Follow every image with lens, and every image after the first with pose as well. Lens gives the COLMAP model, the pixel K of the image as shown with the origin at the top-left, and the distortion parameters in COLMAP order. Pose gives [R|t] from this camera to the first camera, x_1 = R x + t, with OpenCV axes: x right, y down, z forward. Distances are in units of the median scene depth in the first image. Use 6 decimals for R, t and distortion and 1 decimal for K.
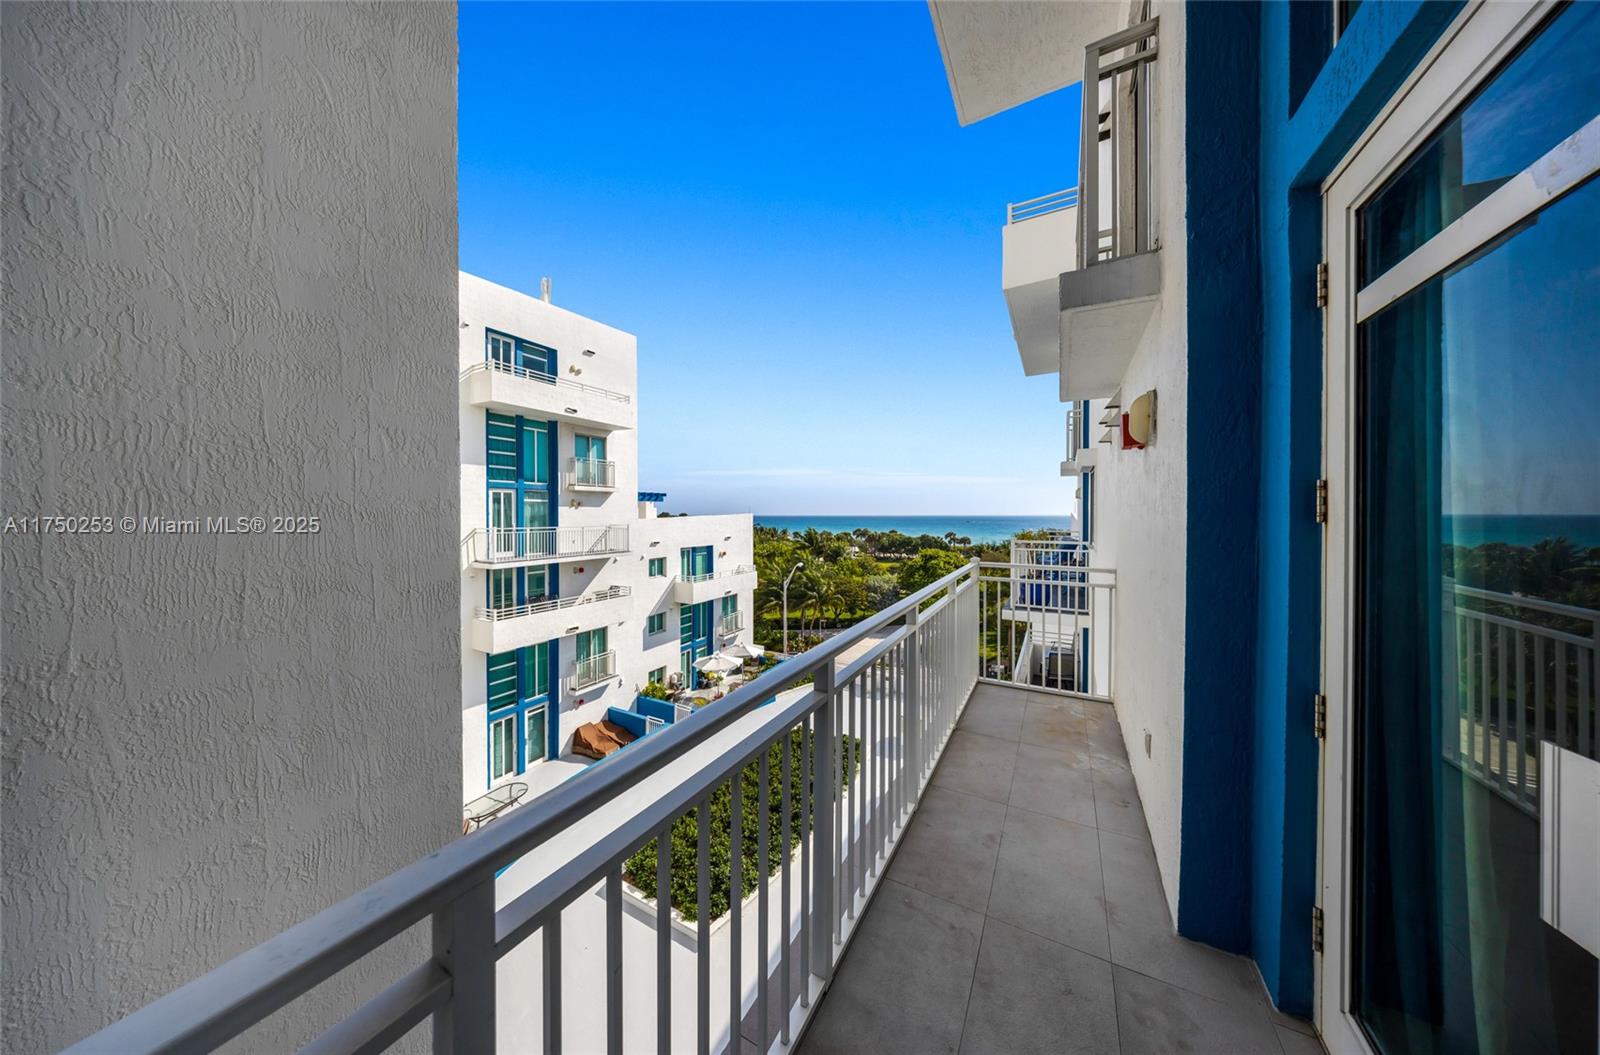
lens RADIAL K [[469.1, 0, 802.6], [0, 469.1, 518.6], [0, 0, 1]] dist [-0.000908, -0.000011]
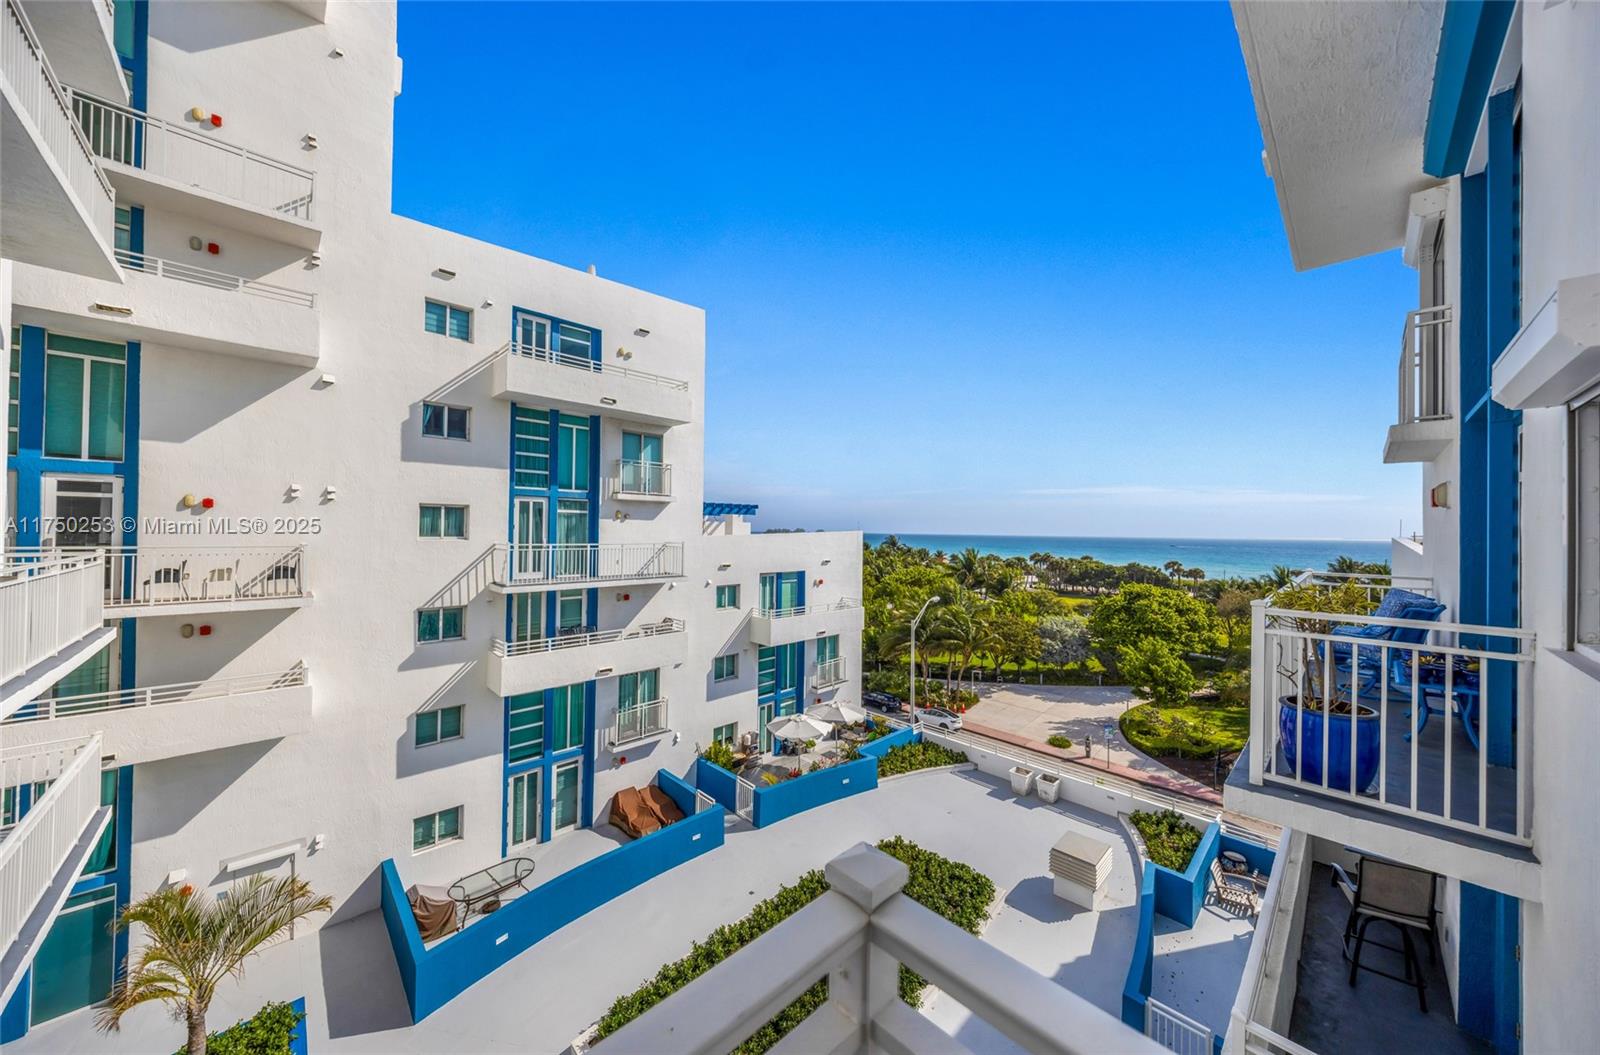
lens RADIAL K [[540.9, 0, 796.3], [0, 540.9, 524.0], [0, 0, 1]] dist [0.002871, -0.000025]
pose [[0.953650, 0.012019, -0.300679, 0.085349], [-0.019082, 0.999606, -0.020564, -0.003680], [0.300314, 0.025349, 0.953504, 0.176826]]
